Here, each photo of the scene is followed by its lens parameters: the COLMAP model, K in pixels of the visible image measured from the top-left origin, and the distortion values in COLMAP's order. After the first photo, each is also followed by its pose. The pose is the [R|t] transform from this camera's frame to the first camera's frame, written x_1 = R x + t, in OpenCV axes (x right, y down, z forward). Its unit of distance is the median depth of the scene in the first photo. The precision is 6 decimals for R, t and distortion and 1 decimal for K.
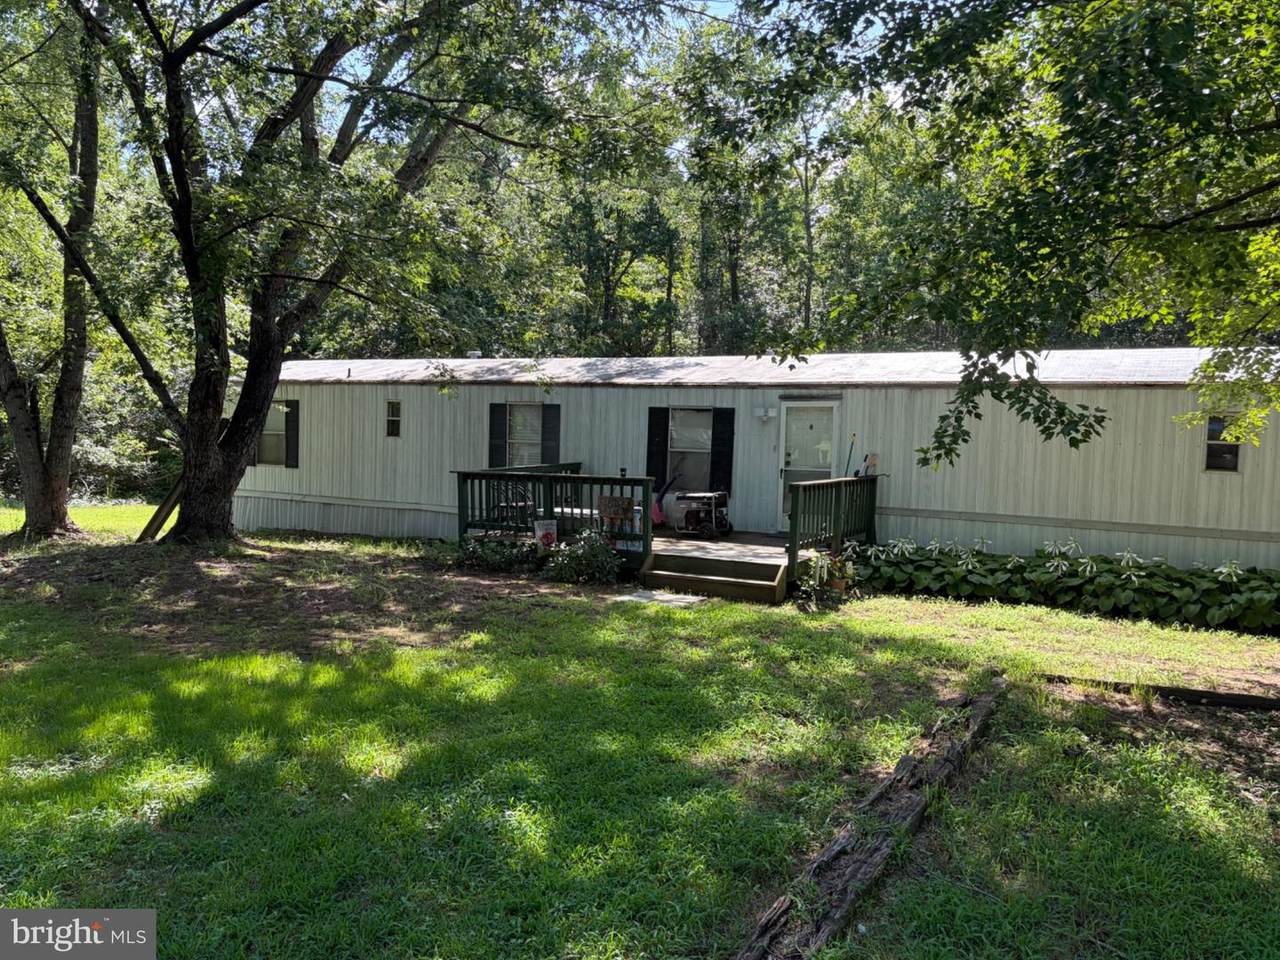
lens RADIAL K [[969.6, 0, 640.0], [0, 969.6, 480.0], [0, 0, 1]] dist [0.010311, 0.000232]
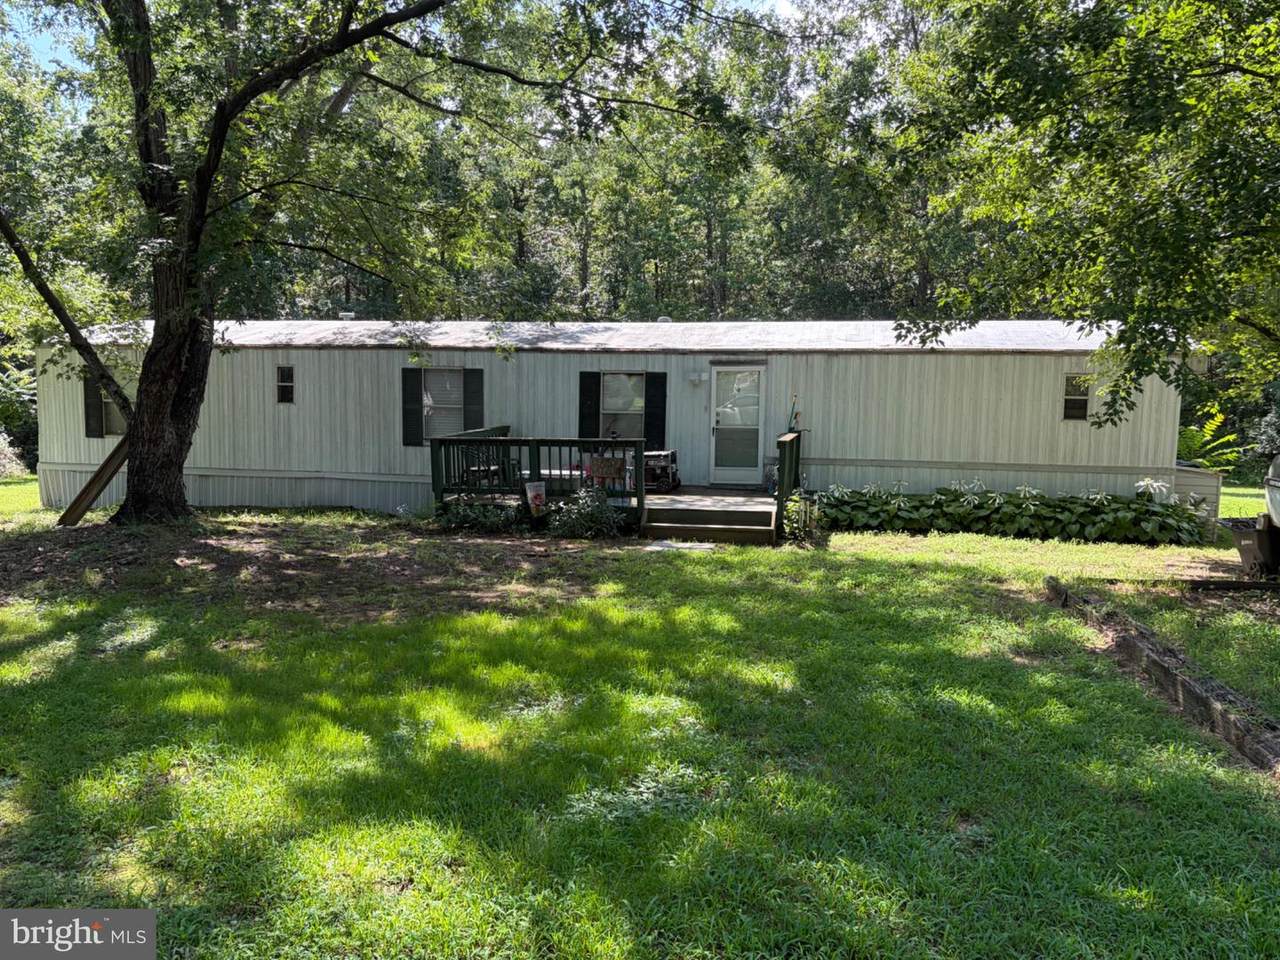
lens RADIAL K [[970.4, 0, 639.6], [0, 970.4, 511.8], [0, 0, 1]] dist [0.028050, 0.001004]
pose [[0.953132, -0.053010, 0.297875, -0.293195], [0.028779, 0.995952, 0.085153, -0.012913], [-0.301183, -0.072590, 0.950799, -0.048187]]
